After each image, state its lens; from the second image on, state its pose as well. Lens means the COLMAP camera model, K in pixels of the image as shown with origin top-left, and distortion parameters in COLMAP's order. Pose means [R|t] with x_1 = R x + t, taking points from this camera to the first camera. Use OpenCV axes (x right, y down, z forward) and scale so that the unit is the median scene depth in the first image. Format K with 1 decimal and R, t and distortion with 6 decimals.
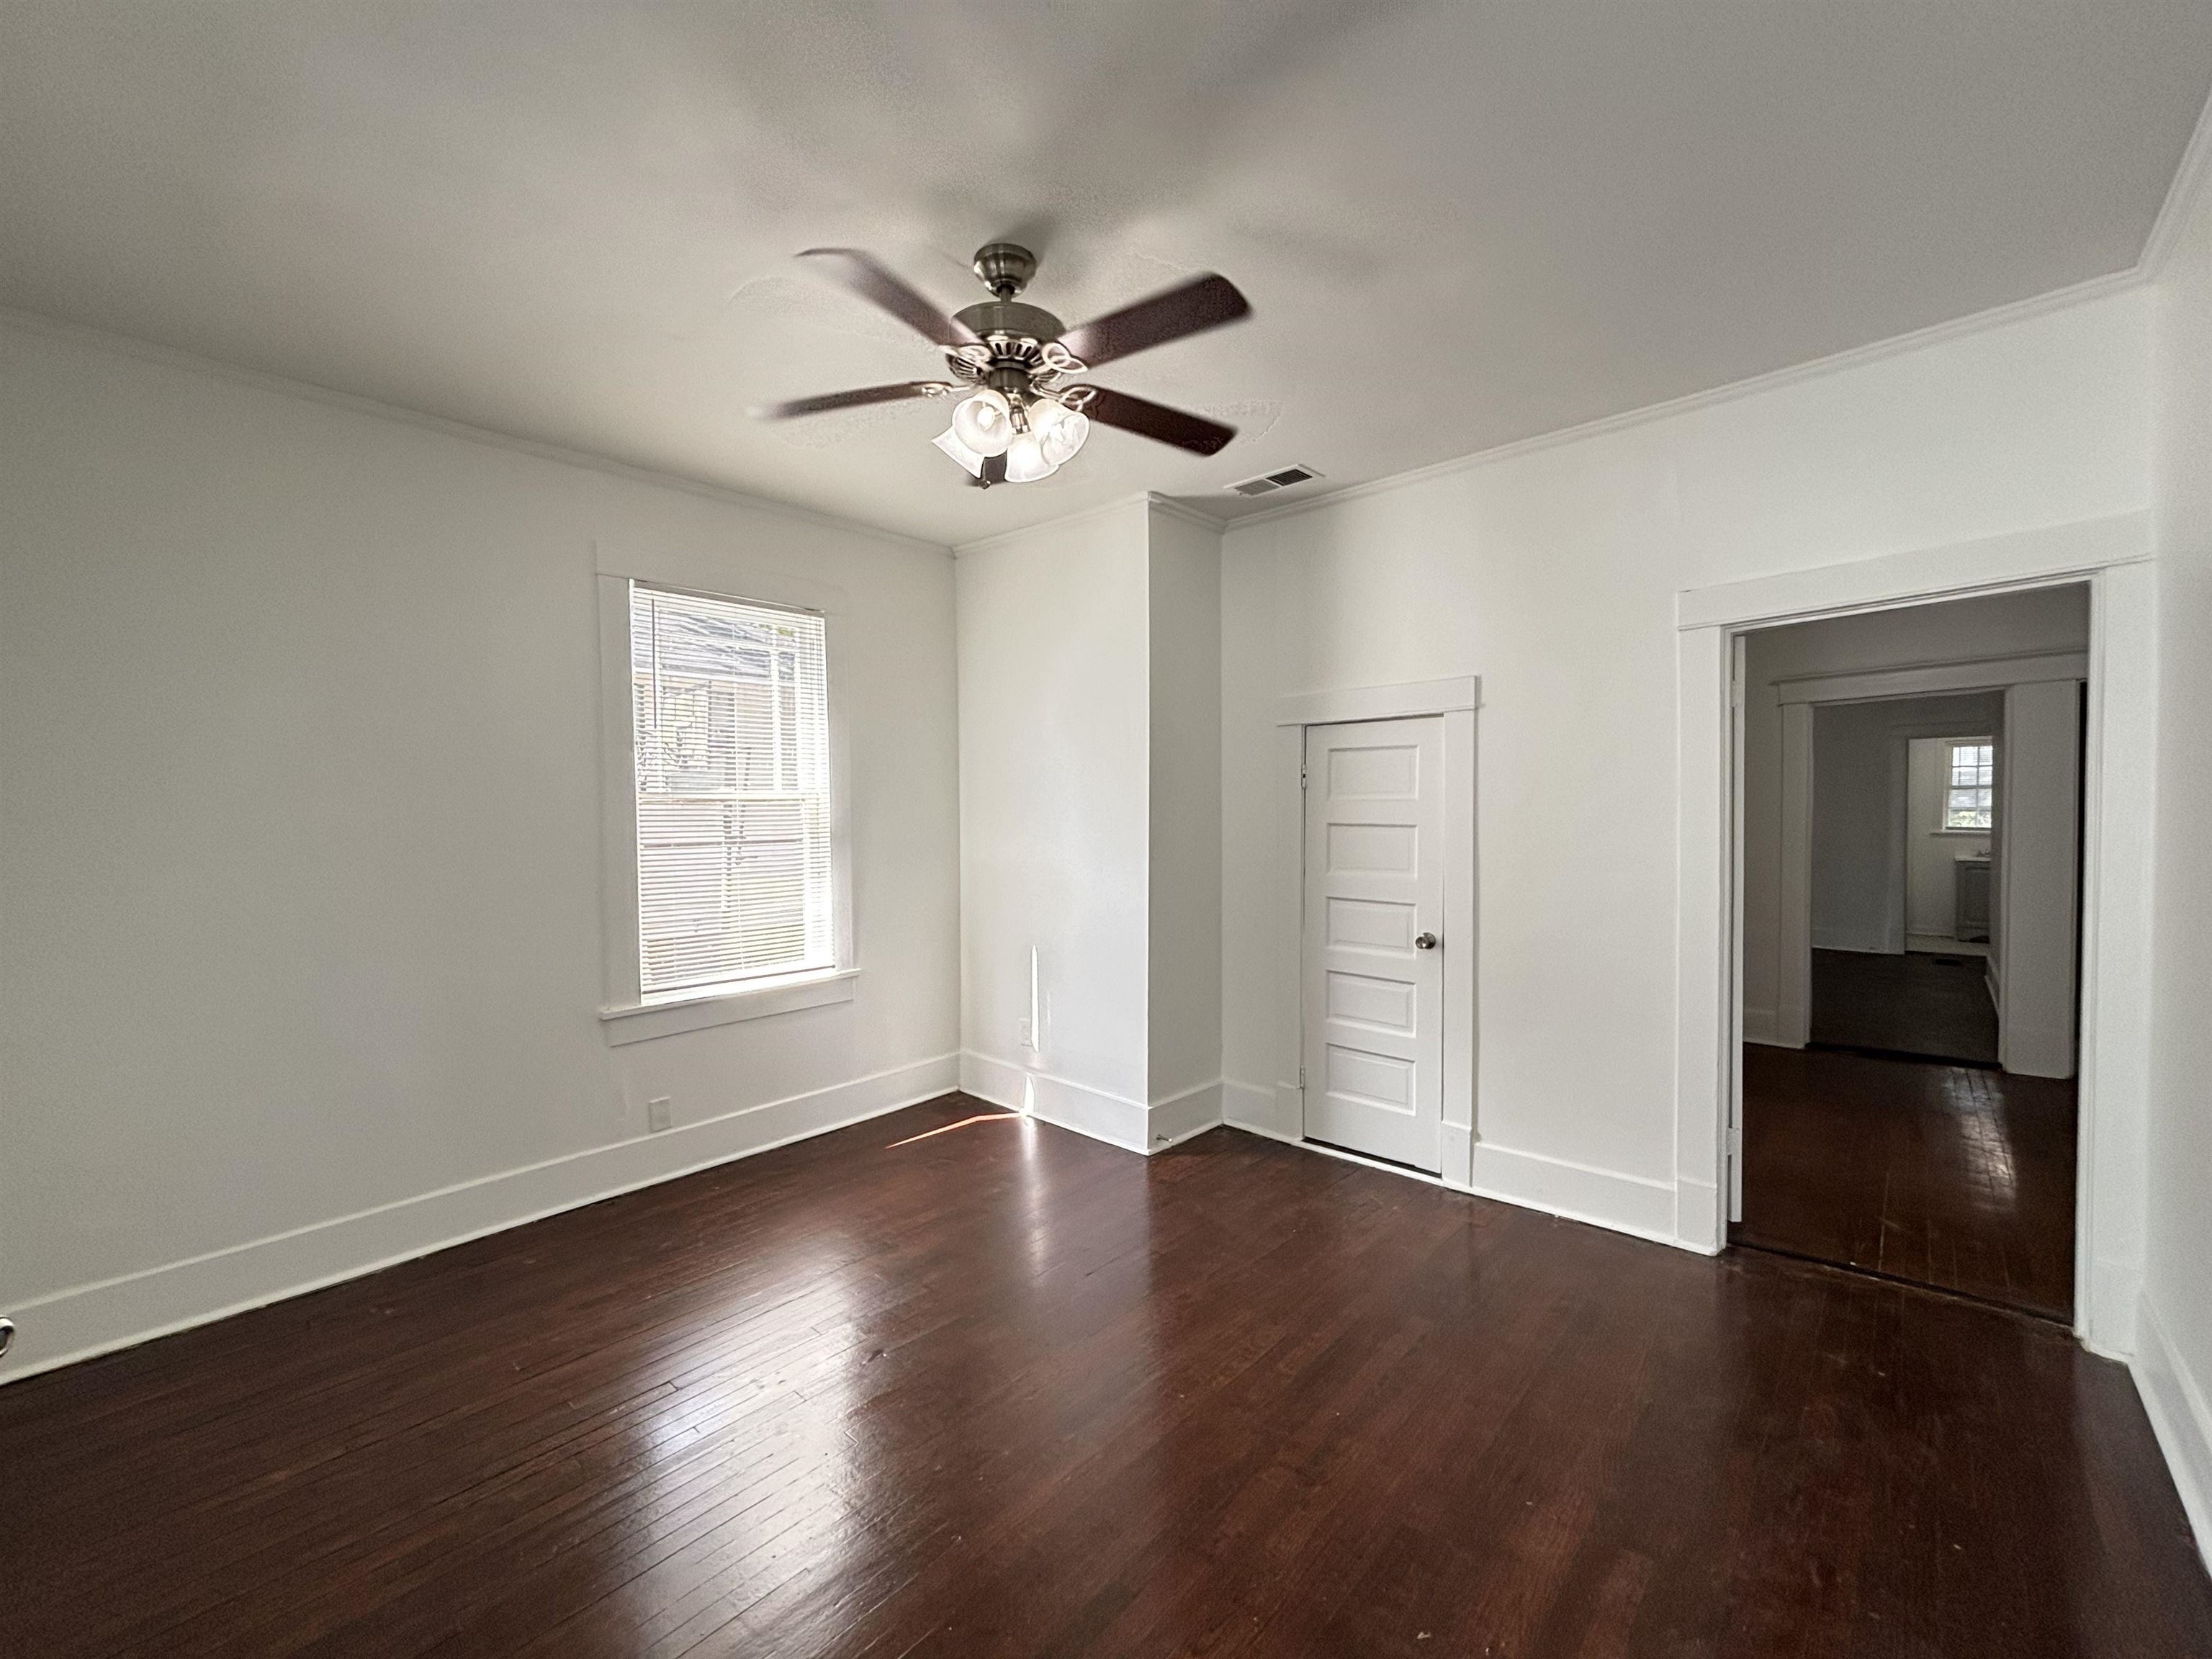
lens RADIAL K [[894.5, 0, 1106.0], [0, 894.5, 829.5], [0, 0, 1]] dist [-0.001305, 0.000140]
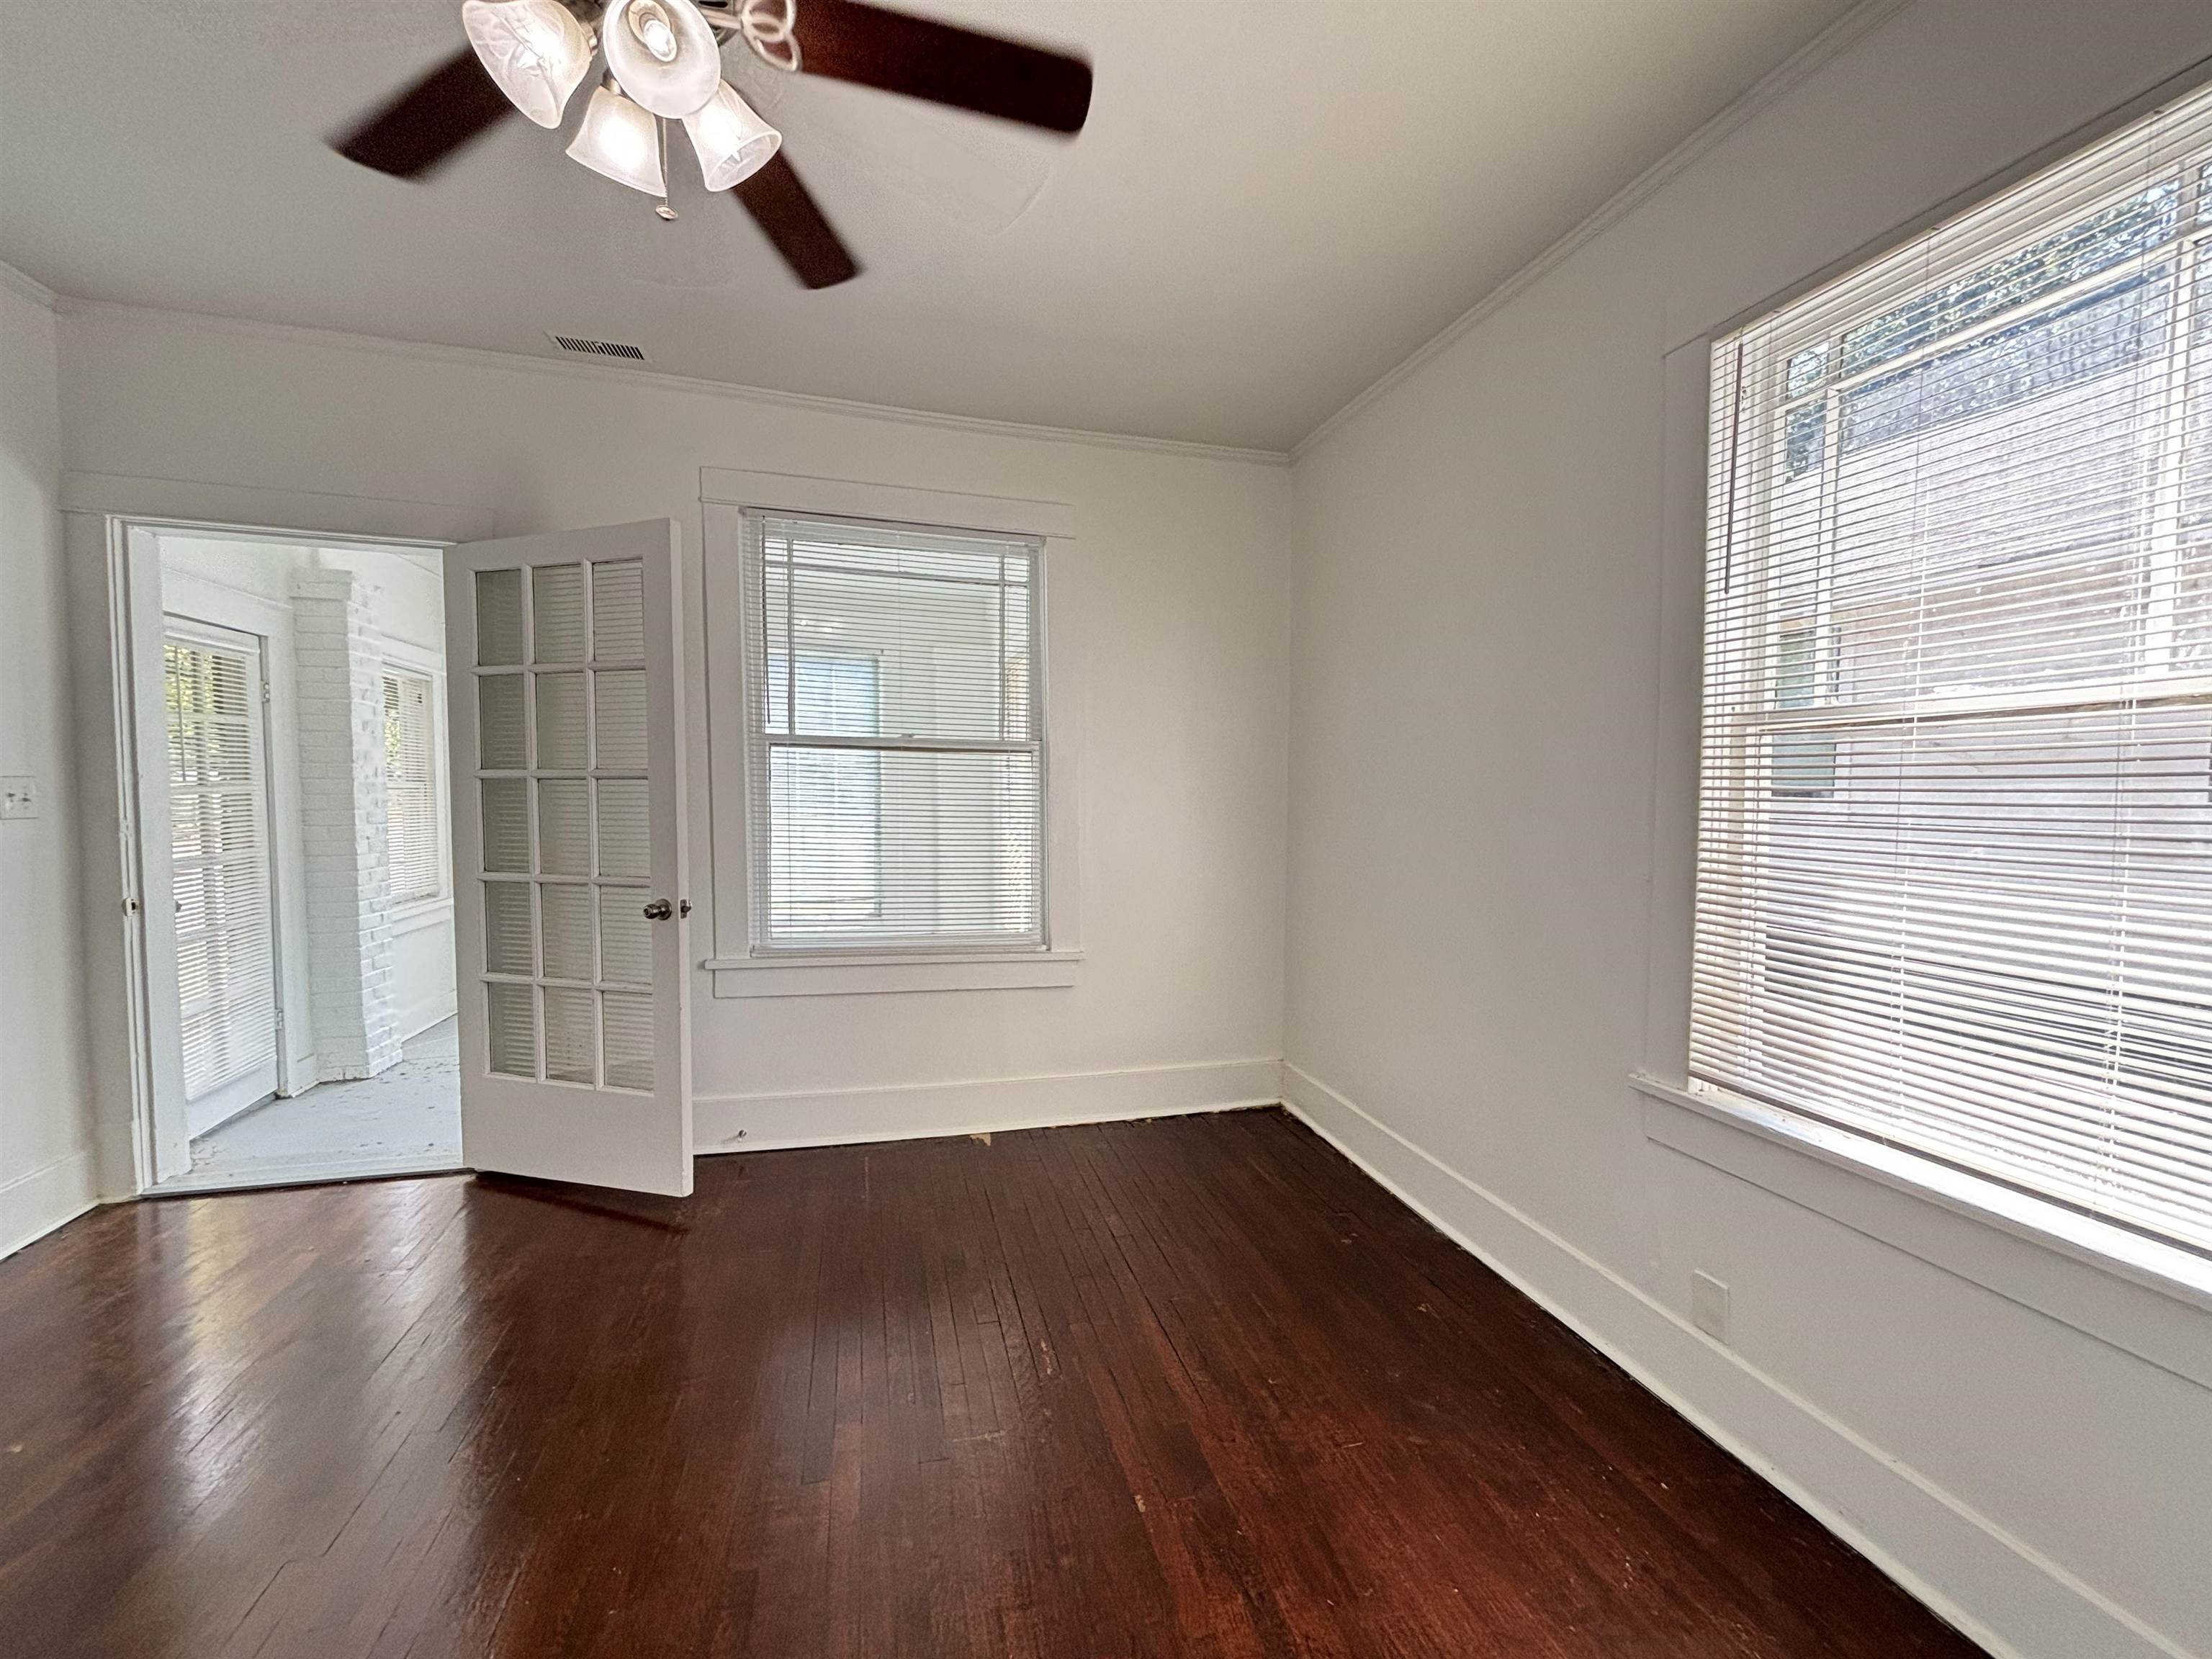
lens RADIAL K [[894.5, 0, 1106.0], [0, 894.5, 829.5], [0, 0, 1]] dist [-0.001305, 0.000140]
pose [[-0.548632, 0.047925, -0.834689, 0.152448], [-0.016336, 0.997551, 0.068013, -0.003268], [0.835904, 0.050949, -0.546505, 1.020651]]
